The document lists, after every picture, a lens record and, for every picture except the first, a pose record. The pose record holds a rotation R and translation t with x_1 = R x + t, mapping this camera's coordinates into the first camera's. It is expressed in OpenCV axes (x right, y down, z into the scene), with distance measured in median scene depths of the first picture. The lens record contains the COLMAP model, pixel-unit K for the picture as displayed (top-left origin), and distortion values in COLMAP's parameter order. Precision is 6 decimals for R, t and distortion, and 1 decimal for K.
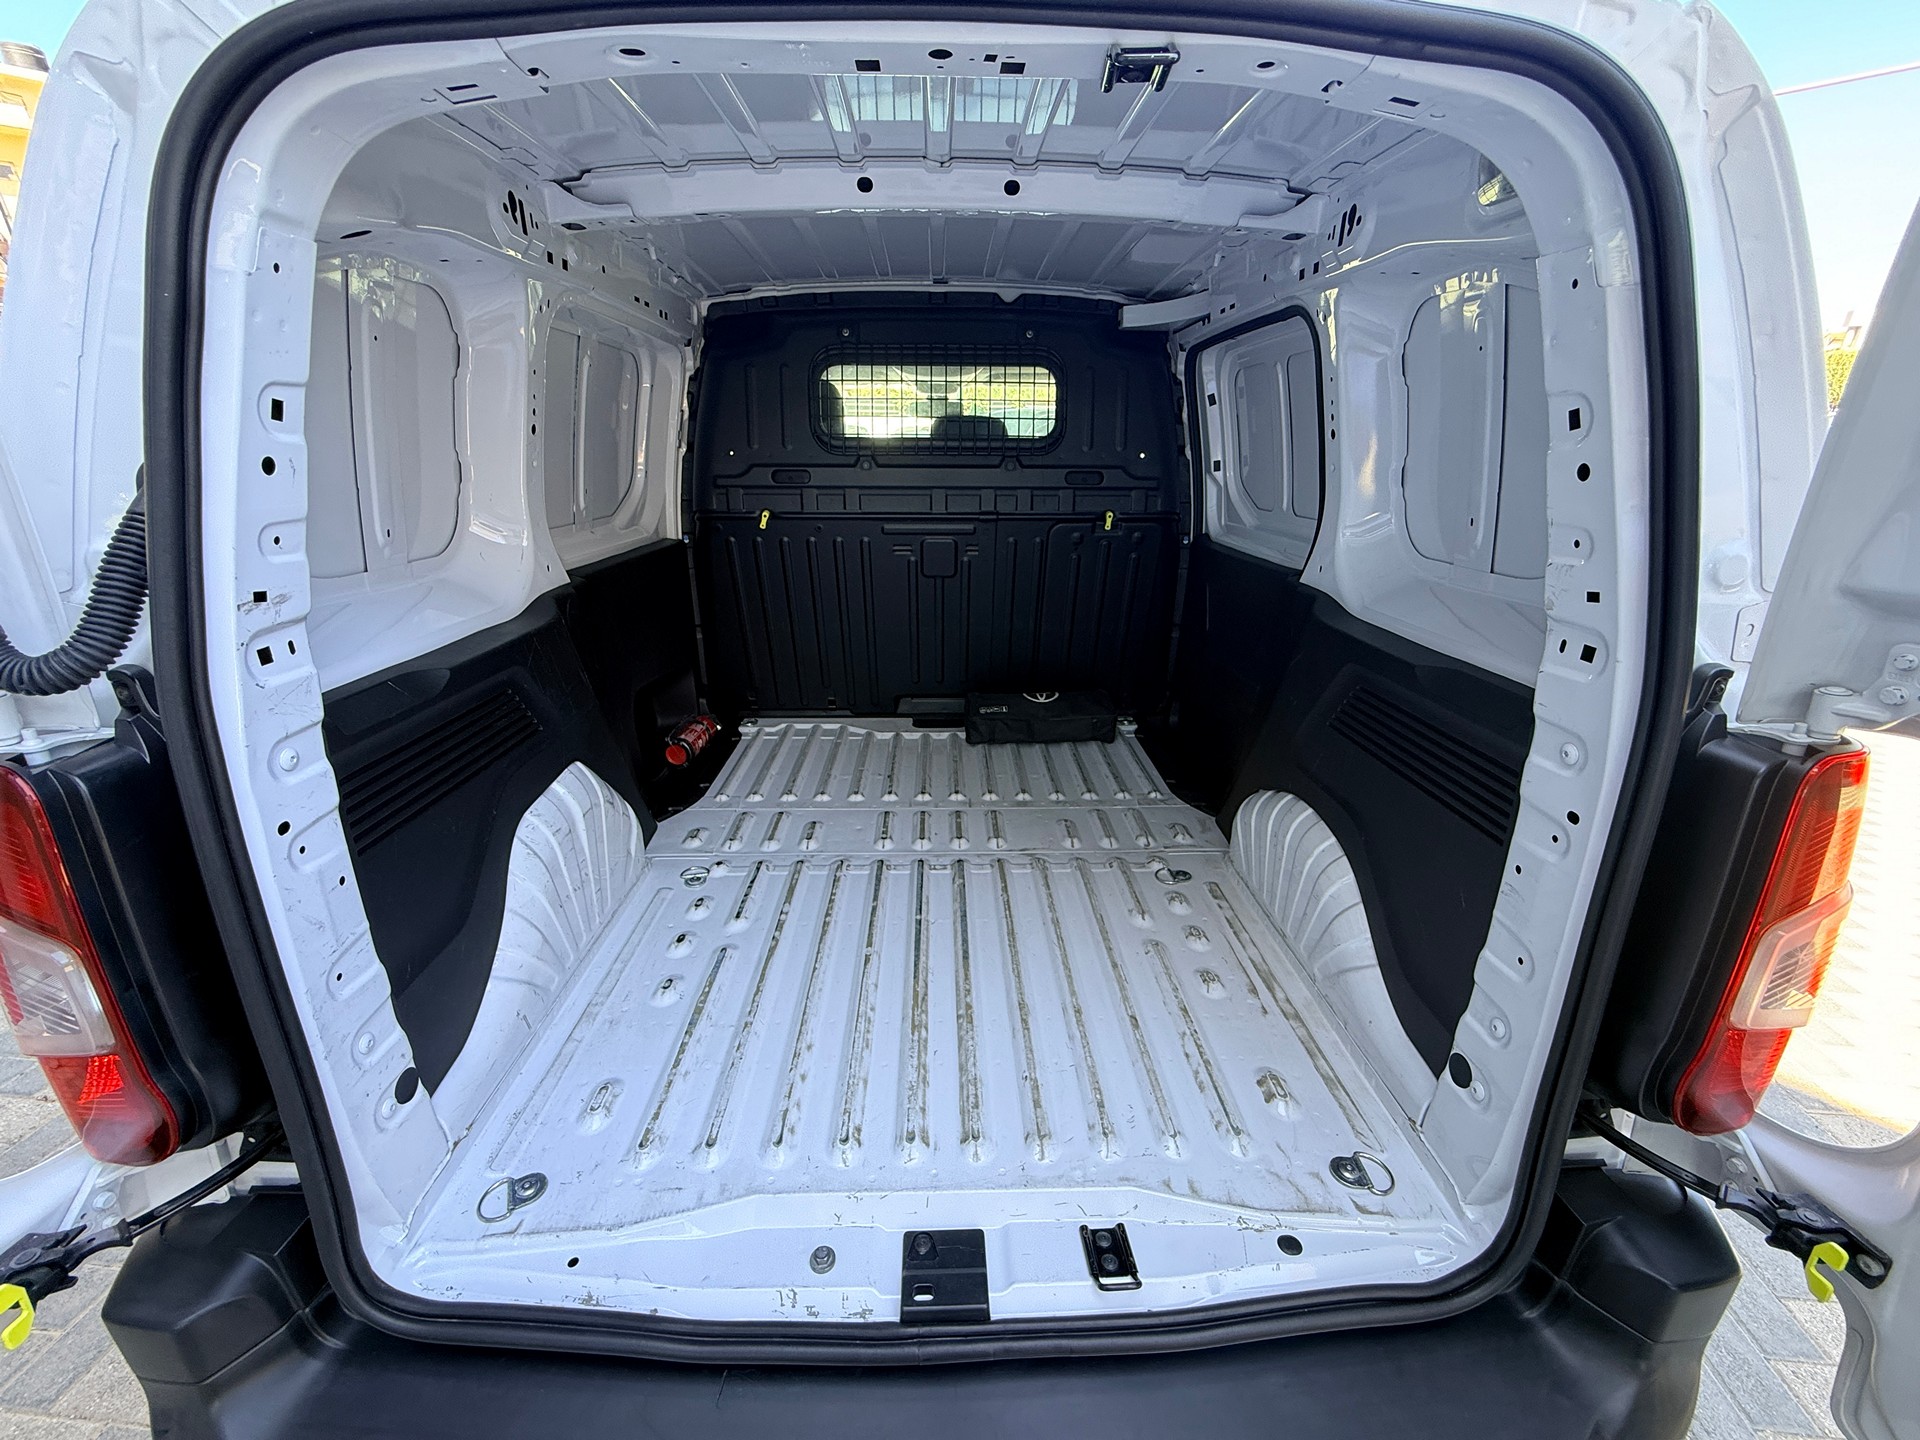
lens RADIAL K [[766.9, 0, 958.8], [0, 766.9, 718.7], [0, 0, 1]] dist [0.000428, -0.000091]
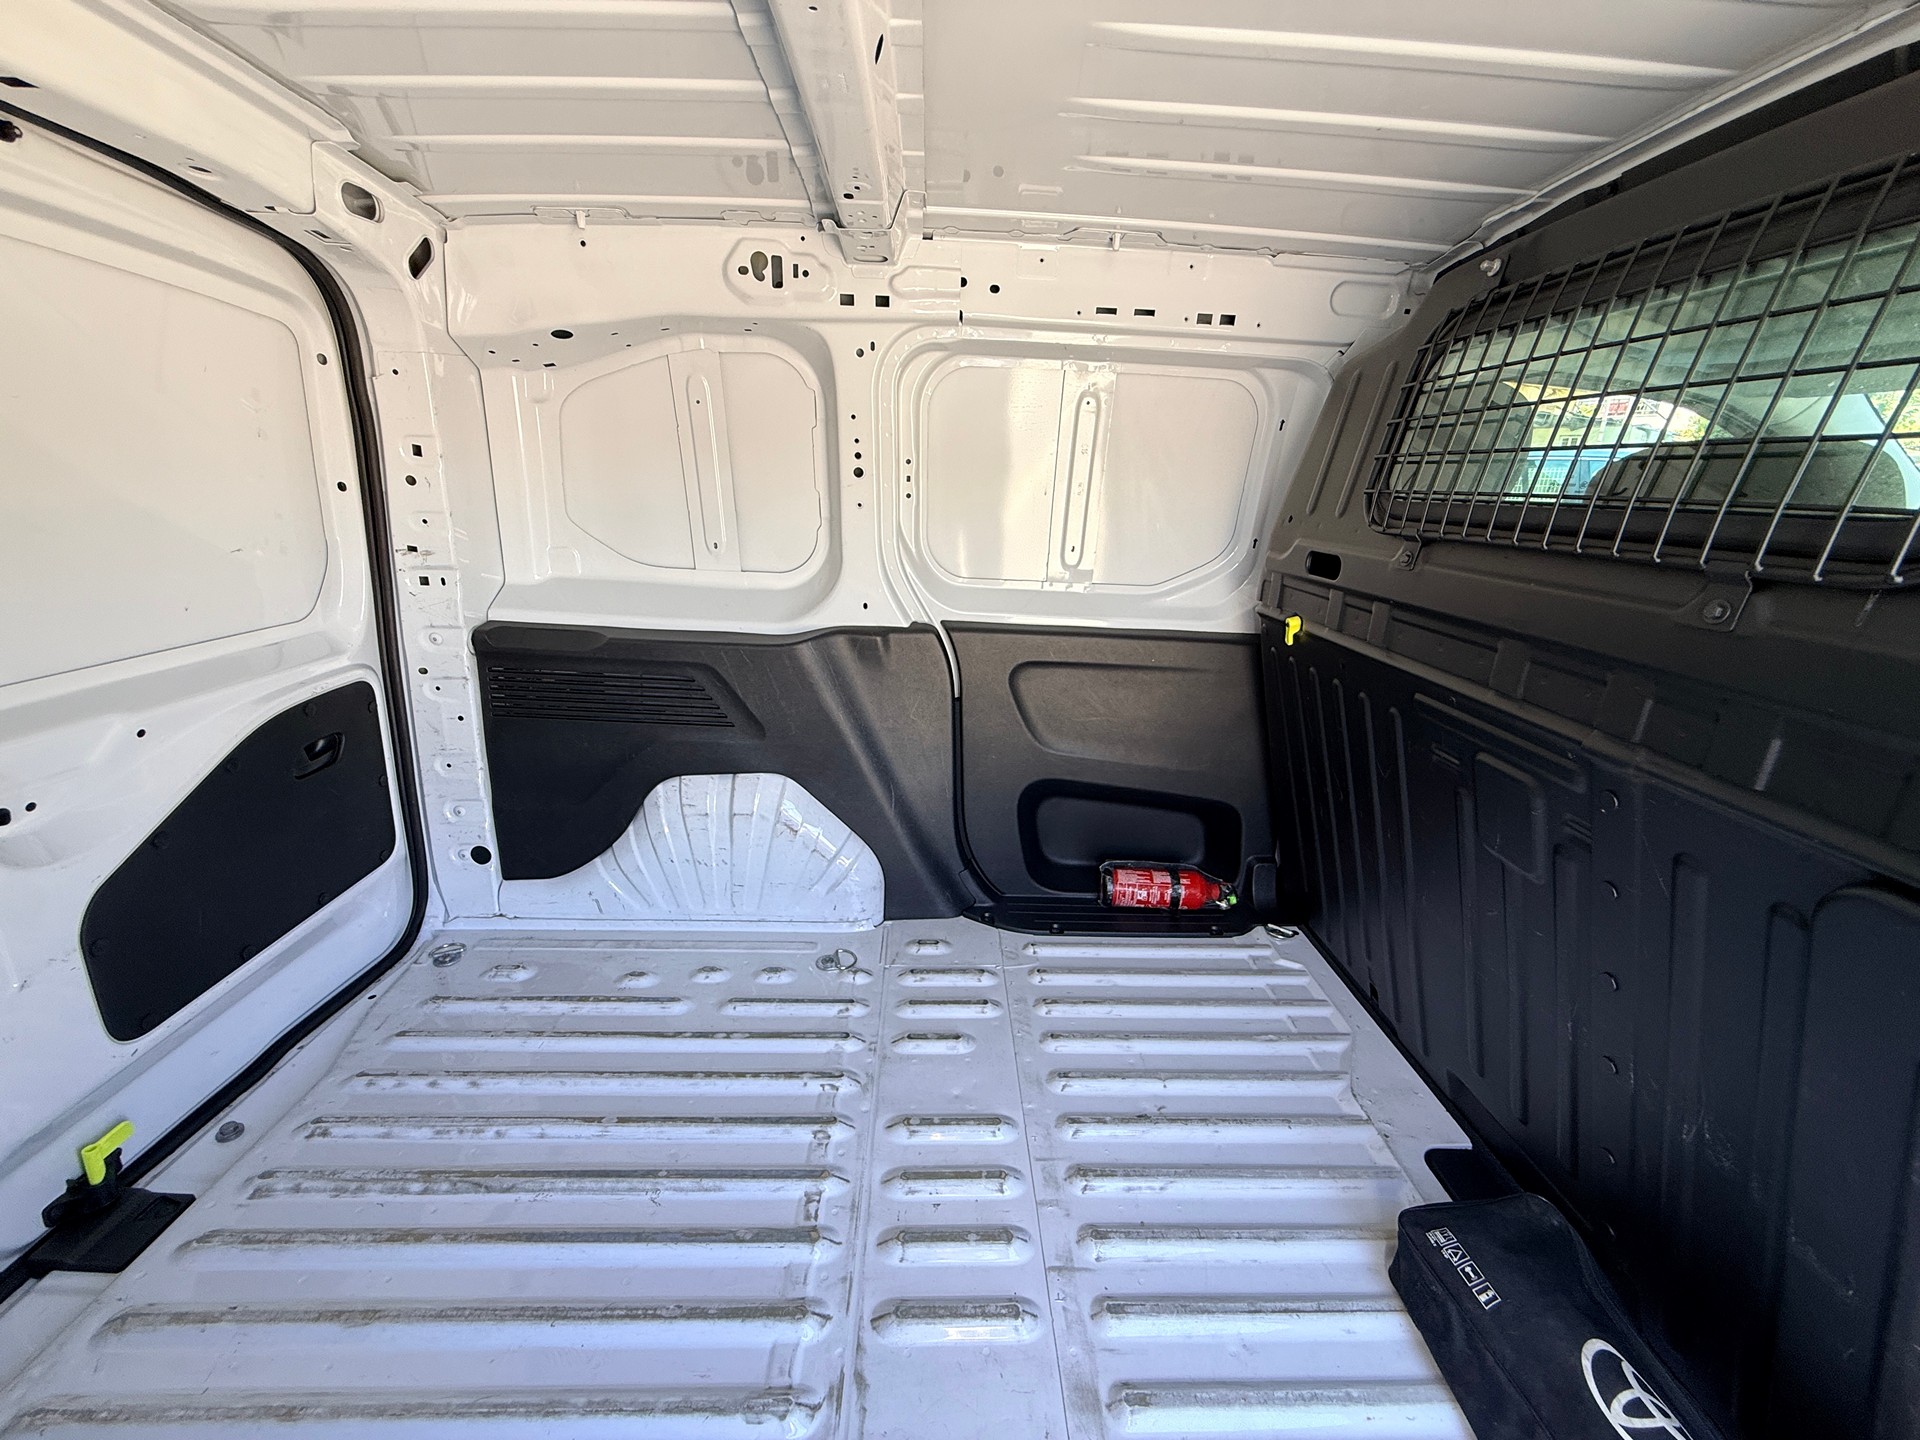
lens RADIAL K [[766.9, 0, 958.7], [0, 766.9, 718.1], [0, 0, 1]] dist [0.000428, -0.000091]
pose [[0.005833, 0.292714, -0.956182, 0.361623], [-0.374799, 0.887135, 0.269291, -0.285207], [0.927088, 0.356805, 0.114884, 0.777184]]
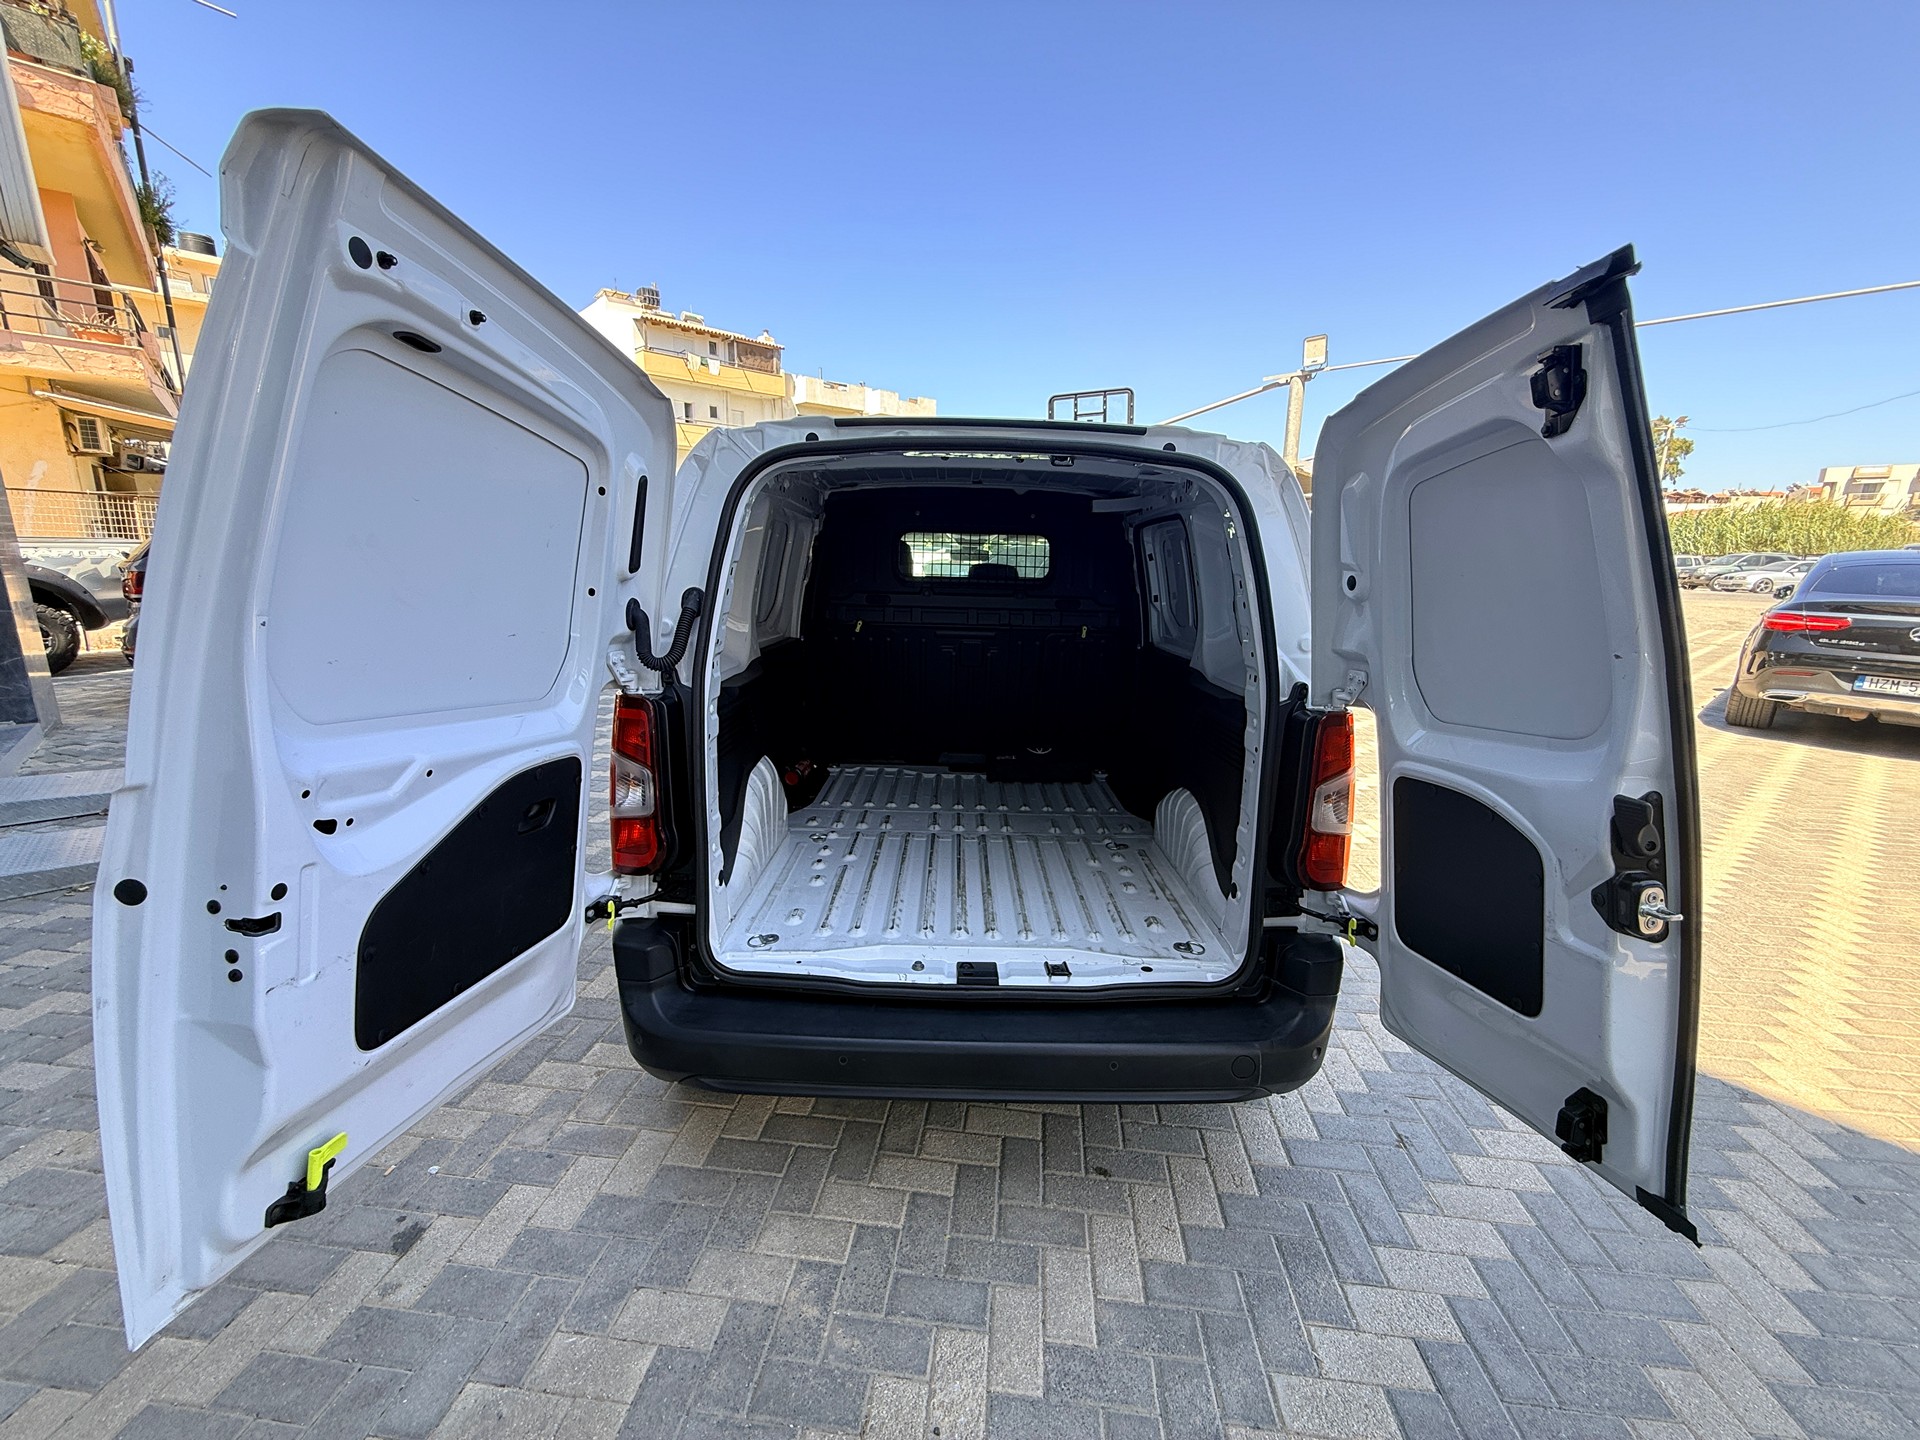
lens RADIAL K [[766.9, 0, 959.9], [0, 766.9, 715.2], [0, 0, 1]] dist [0.000428, -0.000091]
pose [[0.999524, 0.024022, -0.019365, -0.019030], [-0.026788, 0.987026, -0.158312, 0.166655], [0.015311, 0.158755, 0.987199, -0.524070]]
